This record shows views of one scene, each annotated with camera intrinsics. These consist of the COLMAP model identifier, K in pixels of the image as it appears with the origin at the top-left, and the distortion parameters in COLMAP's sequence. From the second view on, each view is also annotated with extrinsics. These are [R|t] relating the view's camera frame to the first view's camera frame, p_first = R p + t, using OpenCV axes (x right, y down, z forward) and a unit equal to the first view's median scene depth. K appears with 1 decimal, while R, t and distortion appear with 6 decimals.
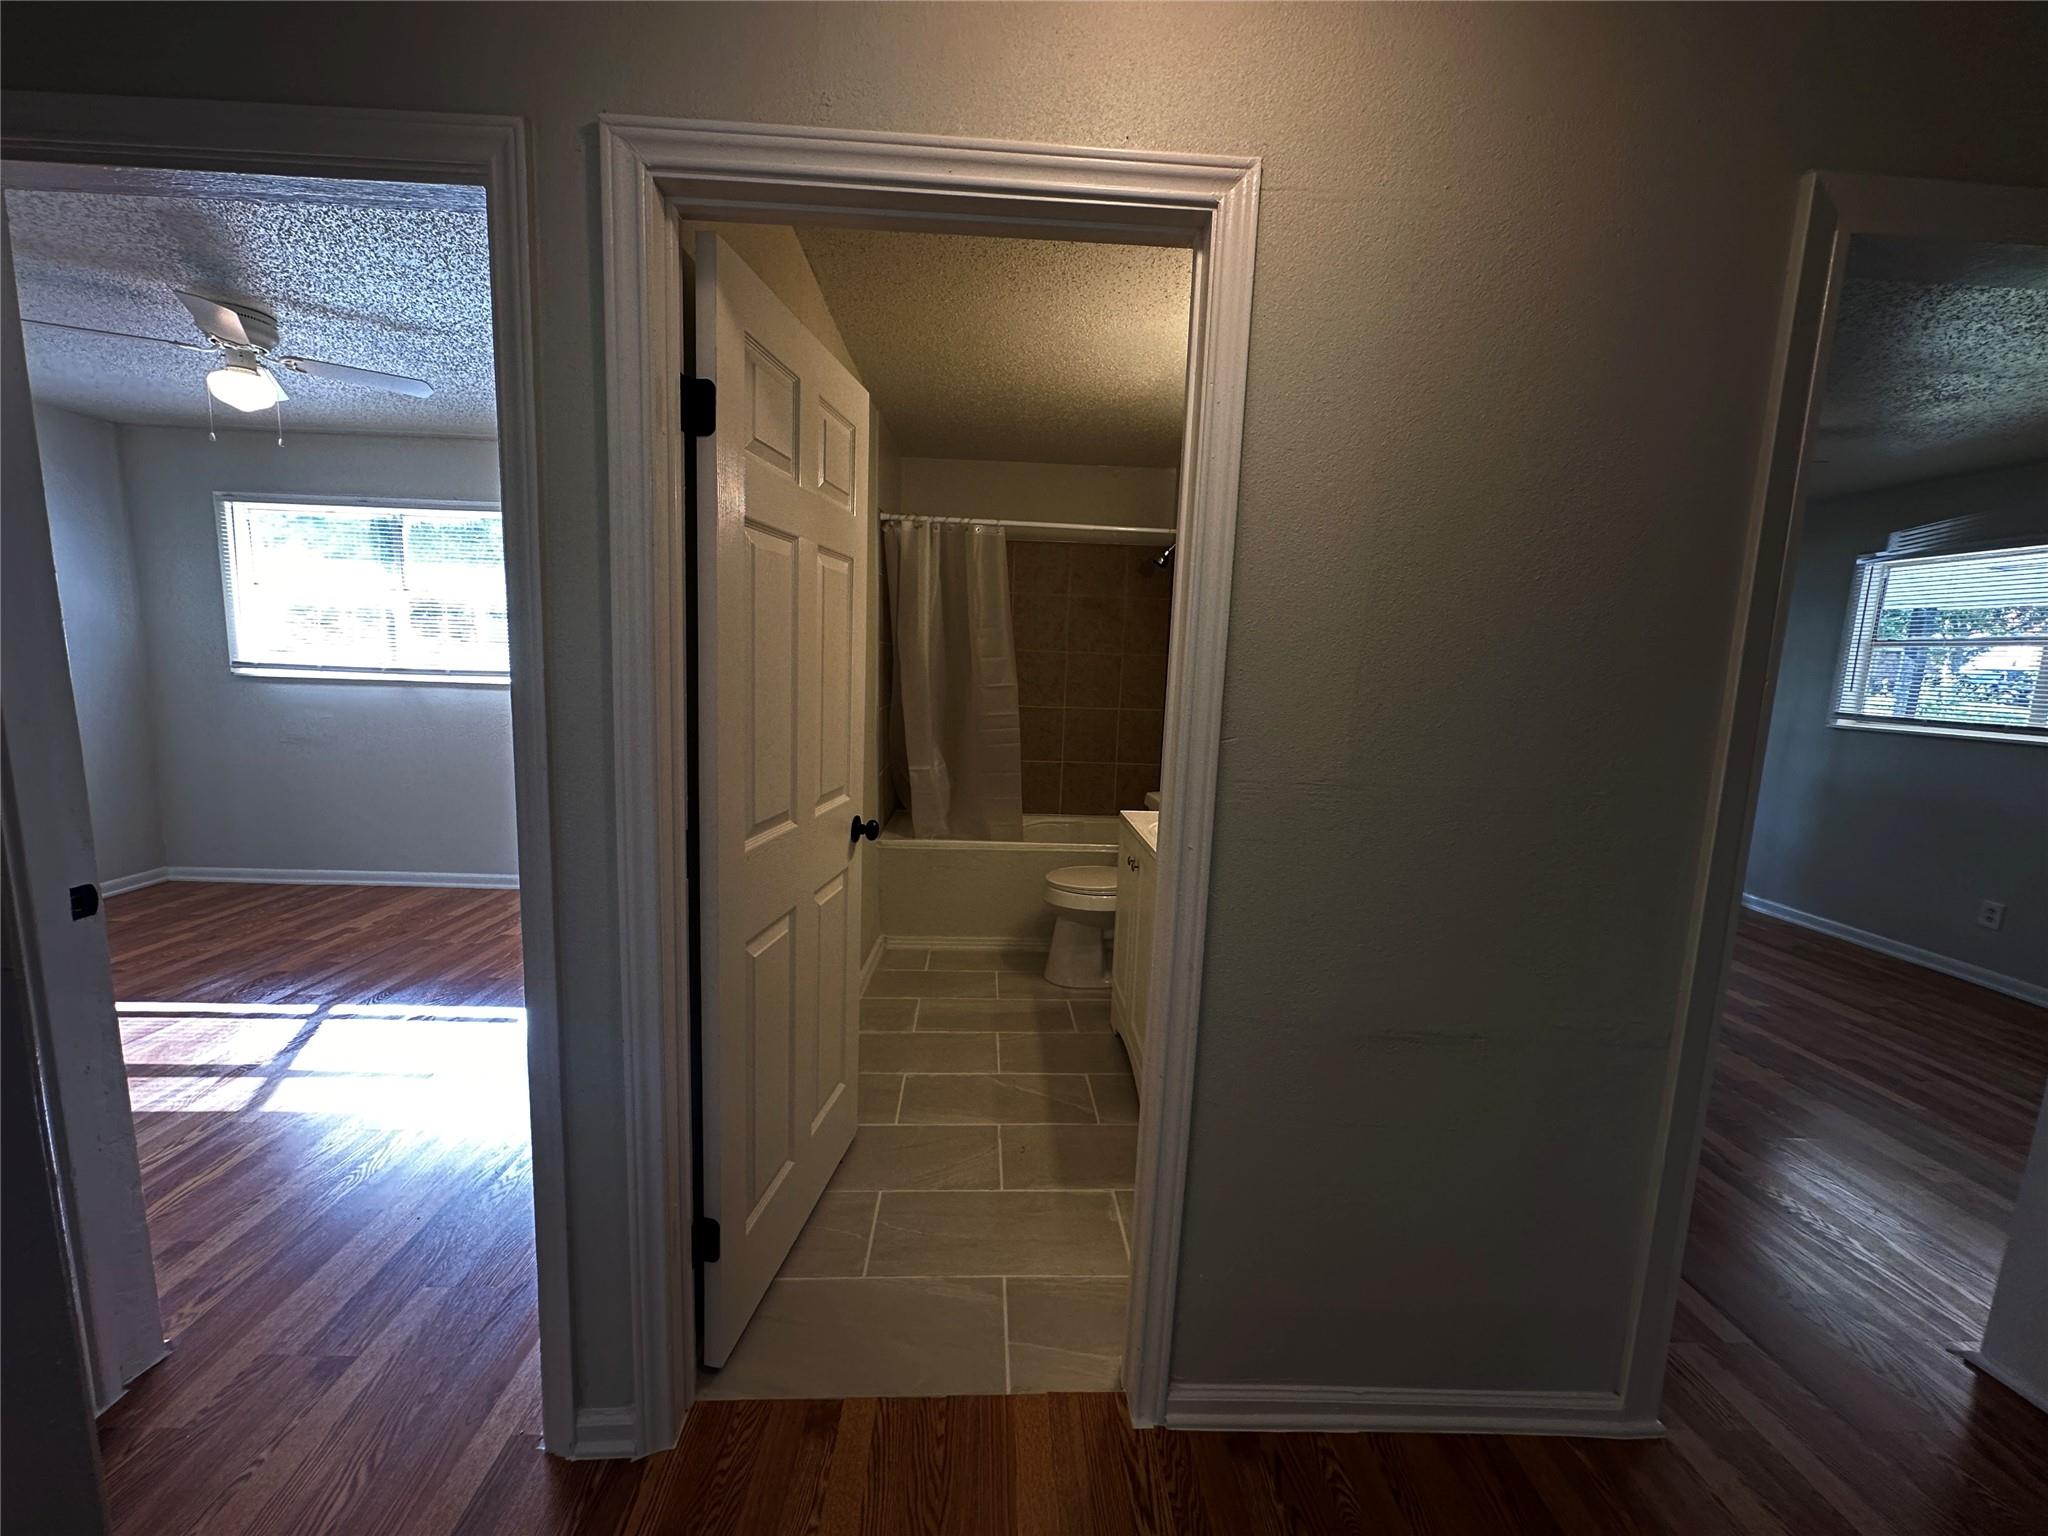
lens RADIAL K [[824.8, 0, 1020.3], [0, 824.8, 765.4], [0, 0, 1]] dist [-0.002859, 0.000126]
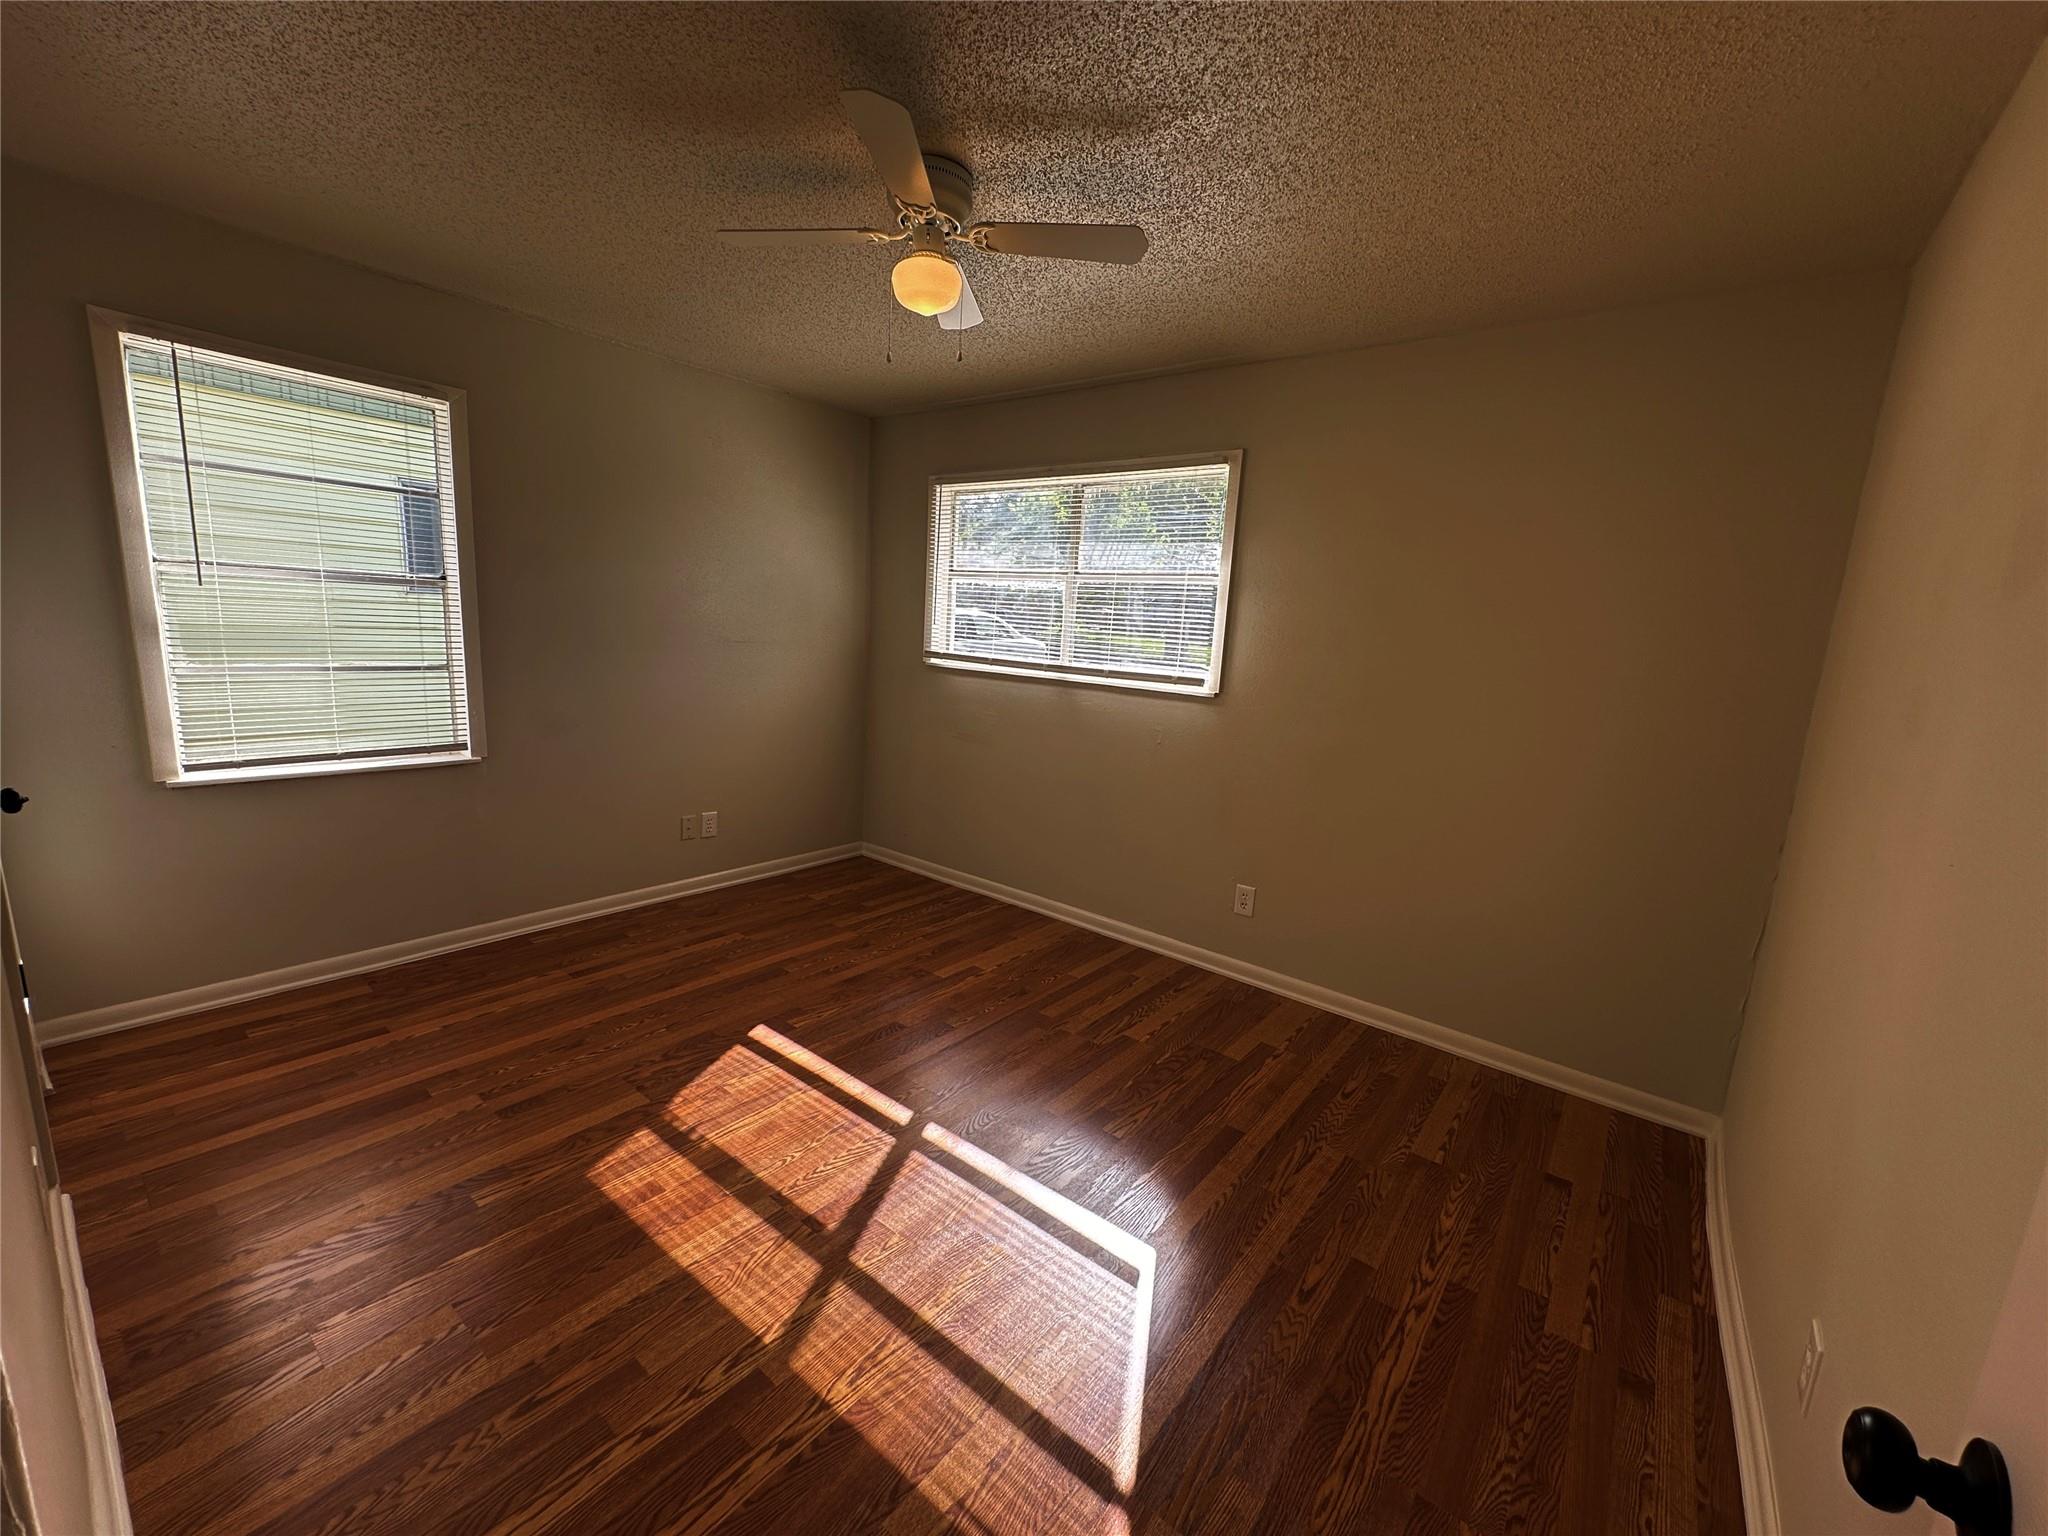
lens RADIAL K [[817.3, 0, 1028.7], [0, 817.3, 766.0], [0, 0, 1]] dist [-0.001667, 0.000019]
pose [[0.769595, 0.125108, -0.626156, -0.261788], [-0.120849, 0.991433, 0.049558, -0.059503], [0.626992, 0.037531, 0.778121, 0.359916]]
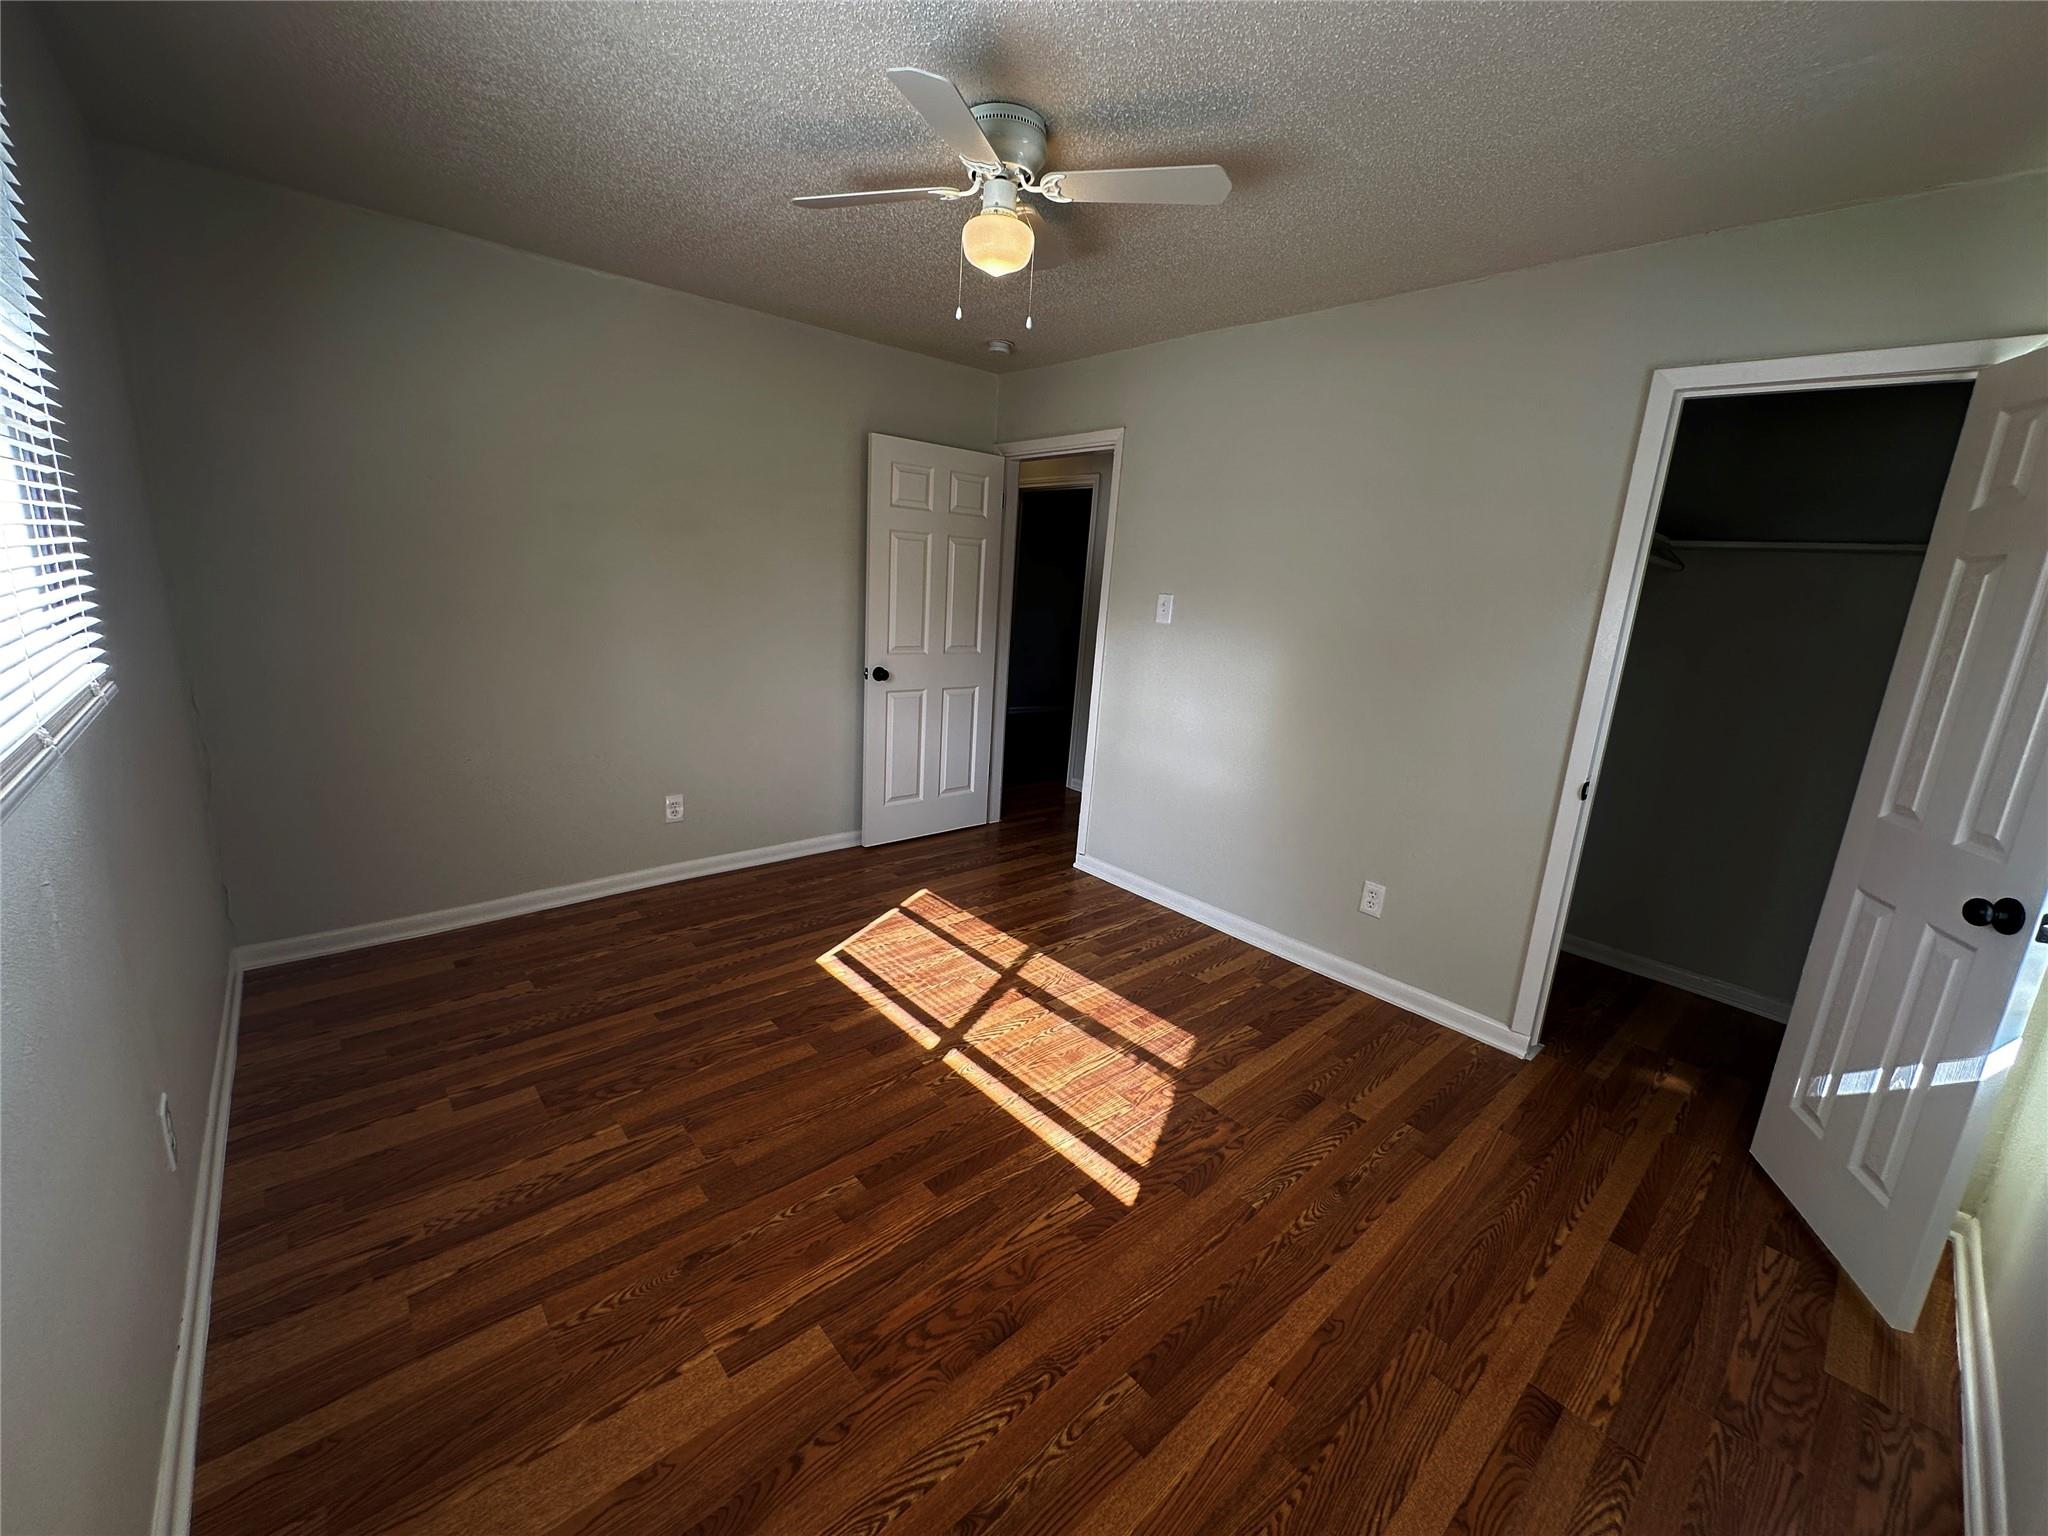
lens RADIAL K [[824.8, 0, 1020.3], [0, 824.8, 765.4], [0, 0, 1]] dist [-0.002859, 0.000126]
pose [[-0.637630, -0.244162, 0.730625, -1.100673], [0.020464, 0.942738, 0.332906, -0.188784], [-0.770071, 0.227222, -0.596121, 1.050672]]
